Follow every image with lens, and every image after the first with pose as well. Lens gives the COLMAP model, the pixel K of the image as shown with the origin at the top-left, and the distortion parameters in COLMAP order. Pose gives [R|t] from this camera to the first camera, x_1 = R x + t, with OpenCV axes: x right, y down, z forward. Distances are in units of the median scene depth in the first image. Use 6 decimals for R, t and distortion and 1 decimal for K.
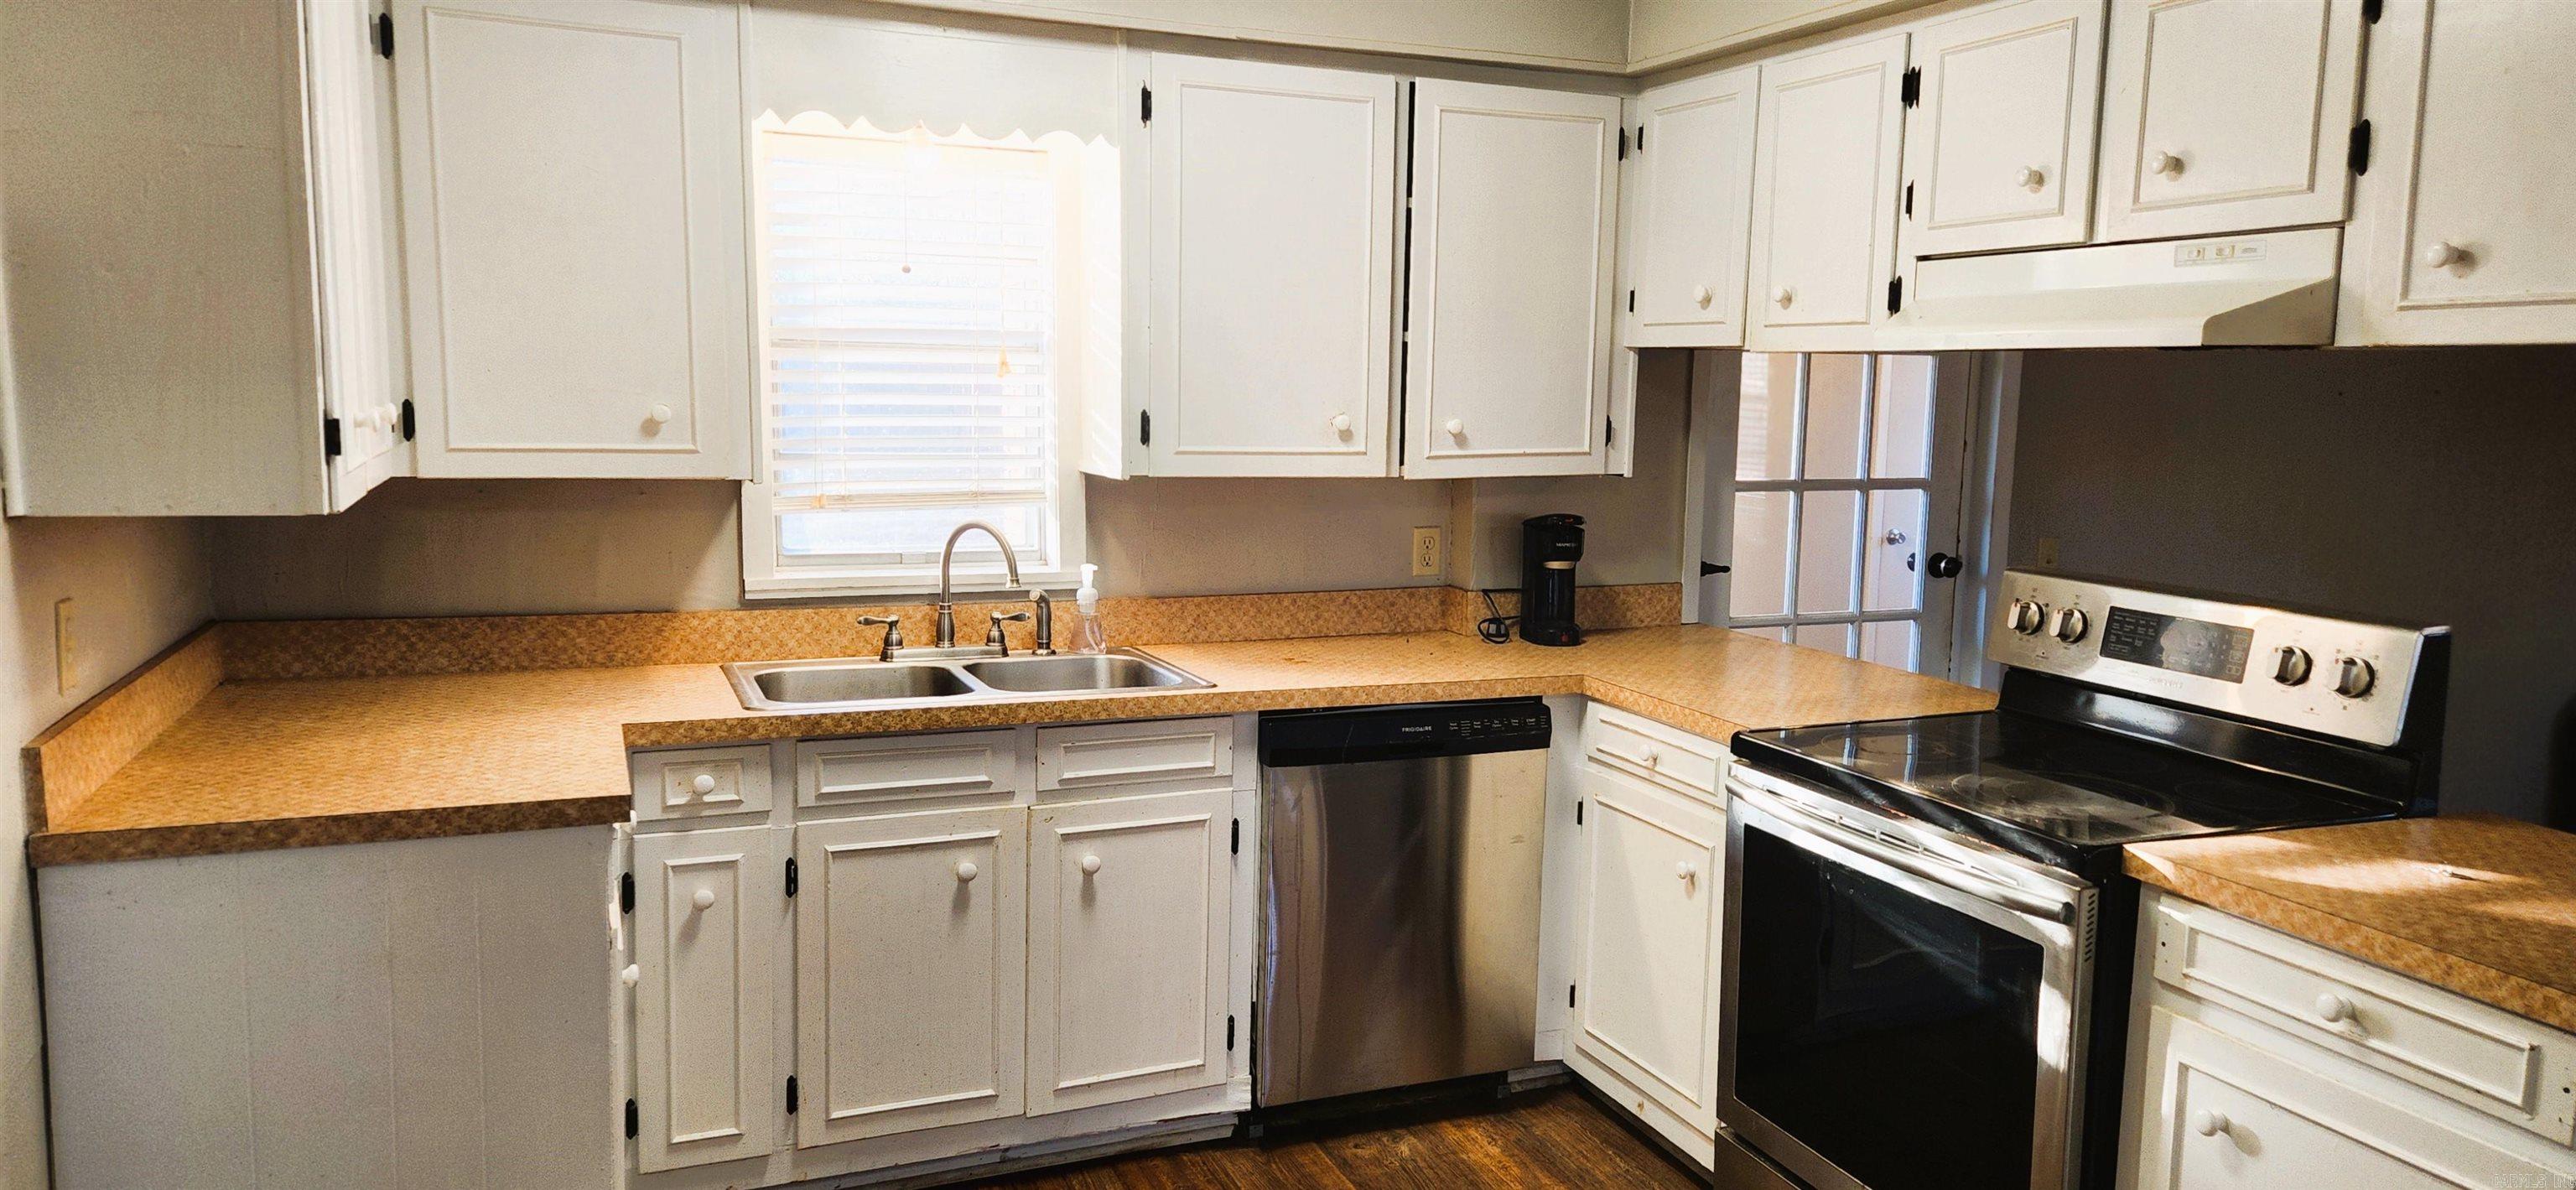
lens RADIAL K [[1713.0, 0, 1313.6], [0, 1713.0, 590.5], [0, 0, 1]] dist [0.074745, -0.066242]
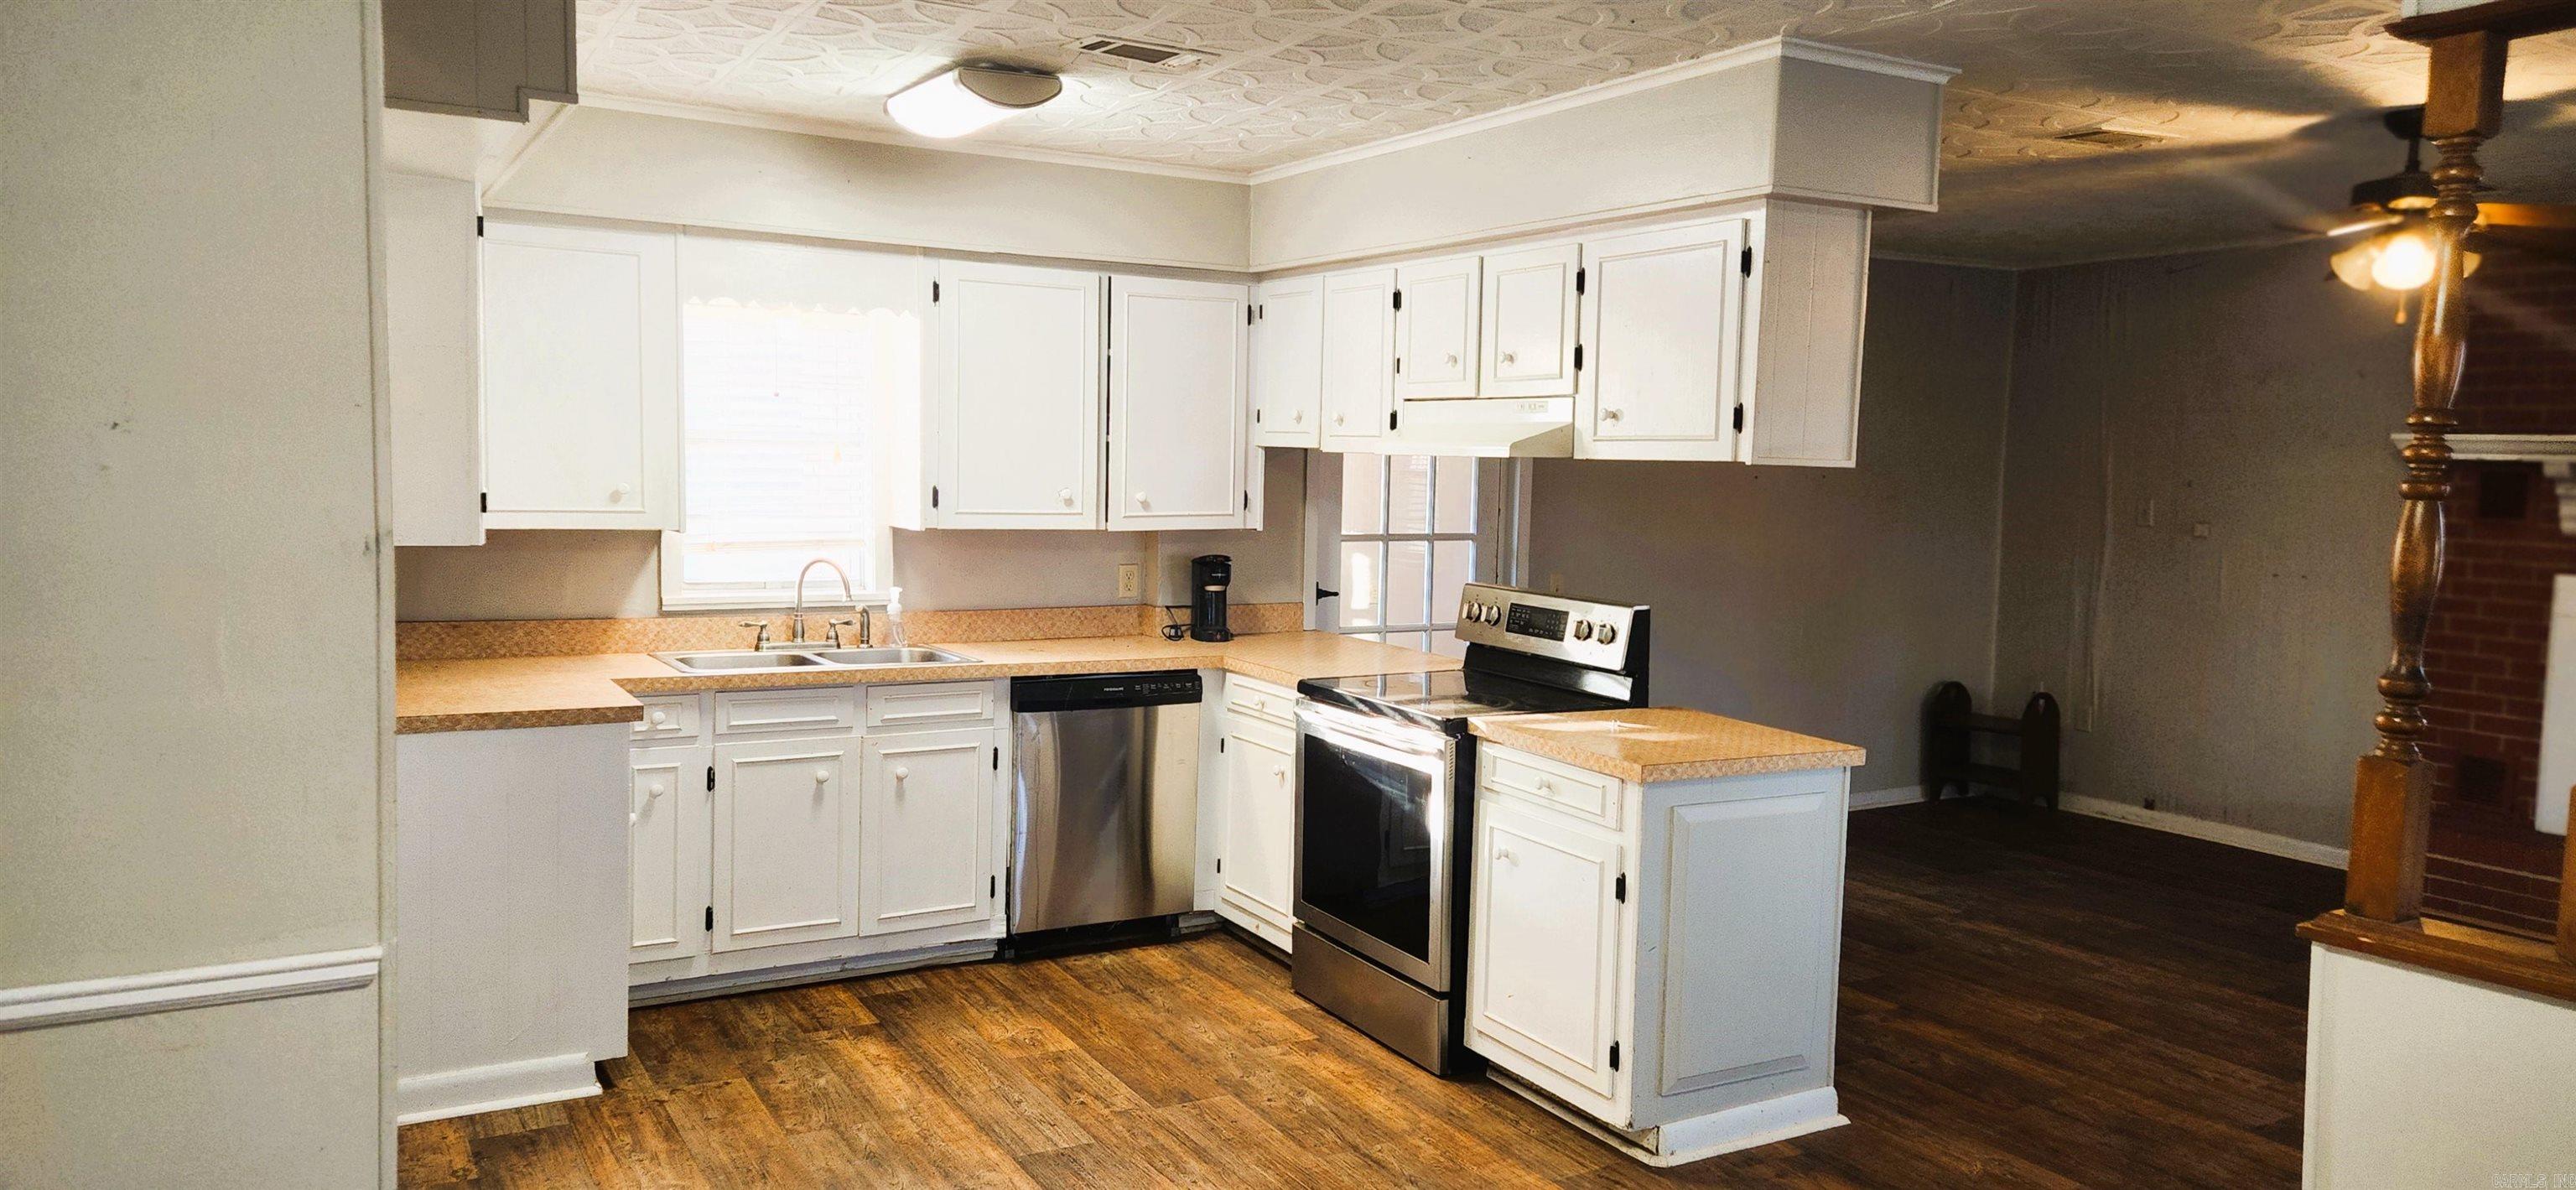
lens RADIAL K [[1713.0, 0, 1313.6], [0, 1713.0, 590.5], [0, 0, 1]] dist [0.074745, -0.066242]
pose [[0.990946, -0.005316, 0.134153, 0.030939], [0.010618, 0.999189, -0.038836, 0.052628], [-0.133837, 0.039909, 0.990199, -0.572449]]
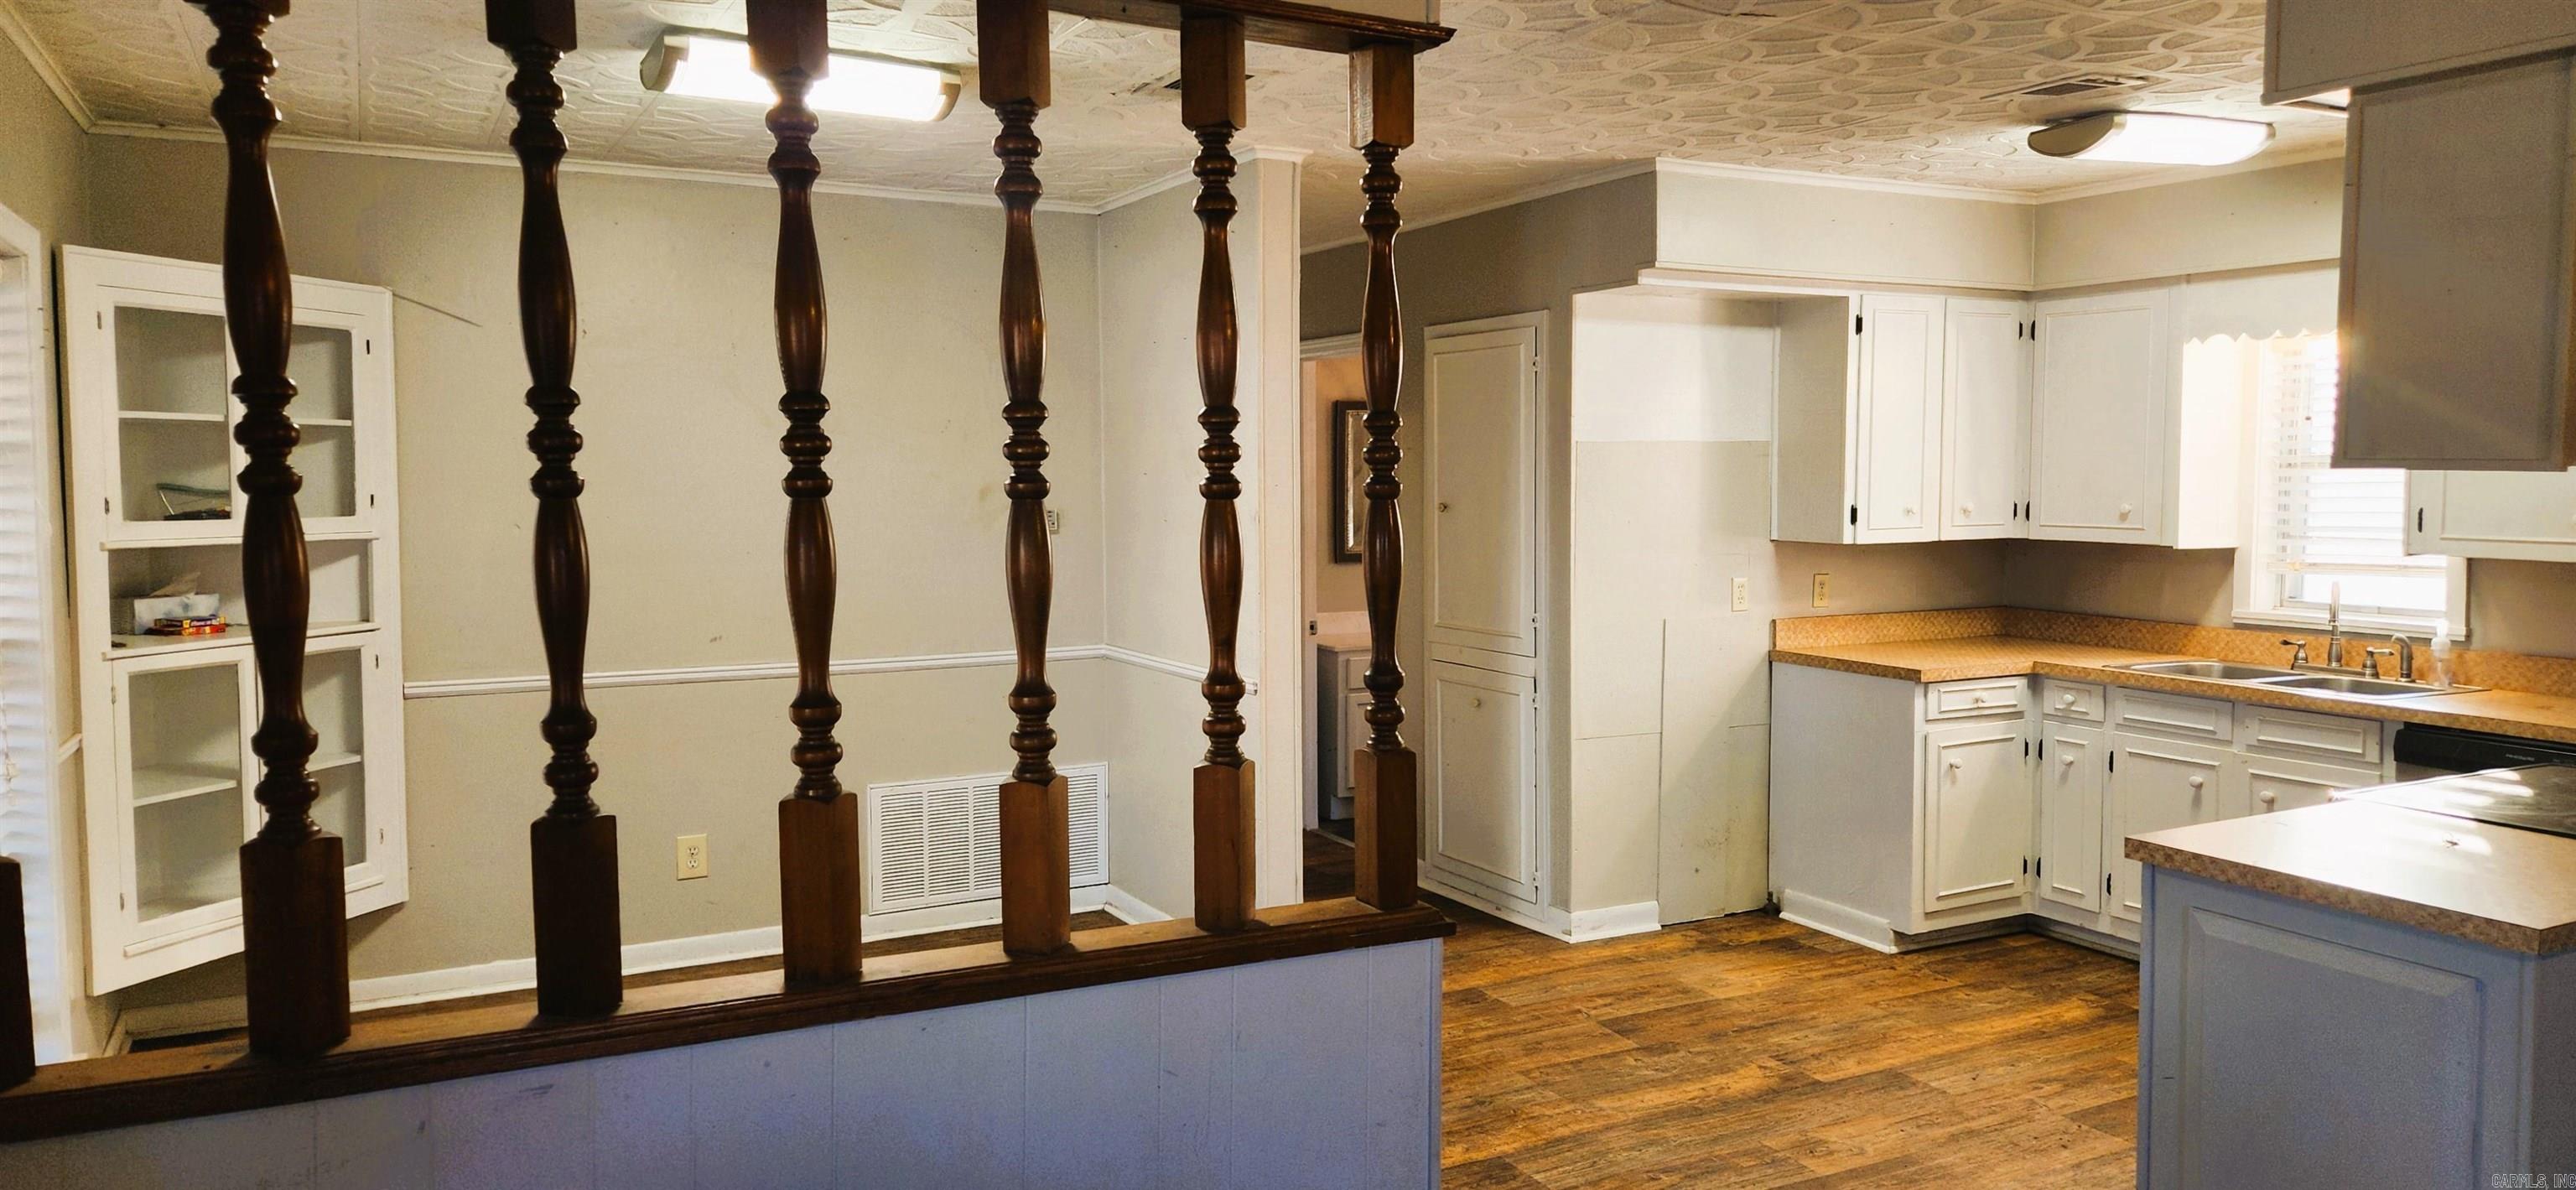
lens RADIAL K [[1713.0, 0, 1313.6], [0, 1713.0, 590.5], [0, 0, 1]] dist [0.074745, -0.066242]
pose [[0.098399, 0.053368, -0.993715, 1.238733], [-0.114538, 0.992532, 0.041963, 0.005566], [0.988534, 0.109689, 0.103777, -0.038819]]
